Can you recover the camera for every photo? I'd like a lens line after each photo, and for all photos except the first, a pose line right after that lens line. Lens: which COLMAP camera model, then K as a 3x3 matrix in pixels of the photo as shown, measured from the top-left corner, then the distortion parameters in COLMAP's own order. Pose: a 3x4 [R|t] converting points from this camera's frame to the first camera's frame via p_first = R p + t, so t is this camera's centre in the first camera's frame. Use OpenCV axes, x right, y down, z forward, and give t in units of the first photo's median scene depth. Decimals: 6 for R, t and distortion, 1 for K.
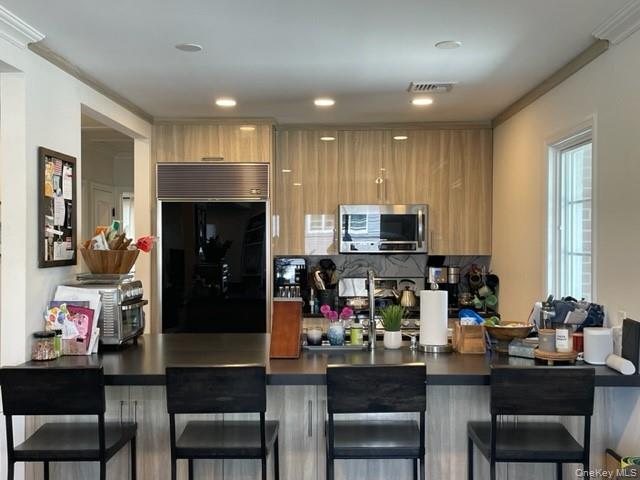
lens RADIAL K [[694.4, 0, 324.6], [0, 694.4, 245.7], [0, 0, 1]] dist [0.125496, -0.213738]
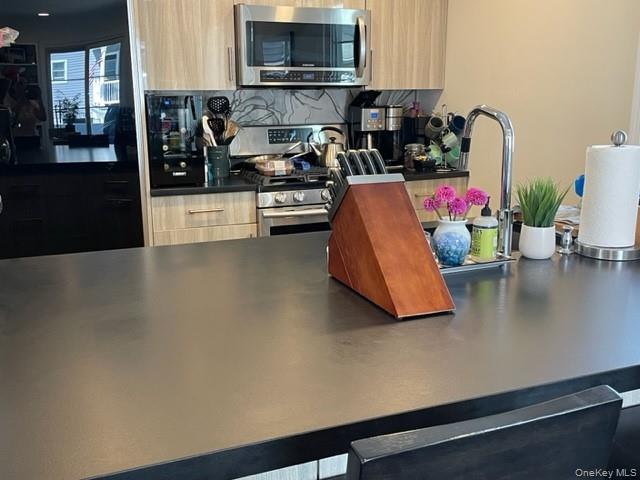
lens RADIAL K [[694.4, 0, 324.6], [0, 694.4, 245.7], [0, 0, 1]] dist [0.125496, -0.213738]
pose [[0.919160, -0.089312, 0.383626, -0.163341], [0.003545, 0.975790, 0.218680, 0.012898], [-0.393869, -0.199642, 0.897224, 0.372409]]
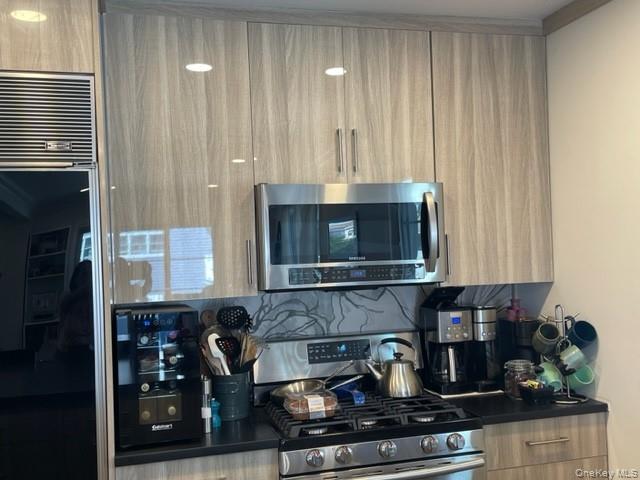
lens RADIAL K [[694.4, 0, 324.6], [0, 694.4, 245.7], [0, 0, 1]] dist [0.125496, -0.213738]
pose [[0.960364, -0.030501, 0.277074, -0.063379], [0.038791, 0.998947, -0.024489, -0.006452], [-0.276036, 0.034266, 0.960536, 0.553170]]
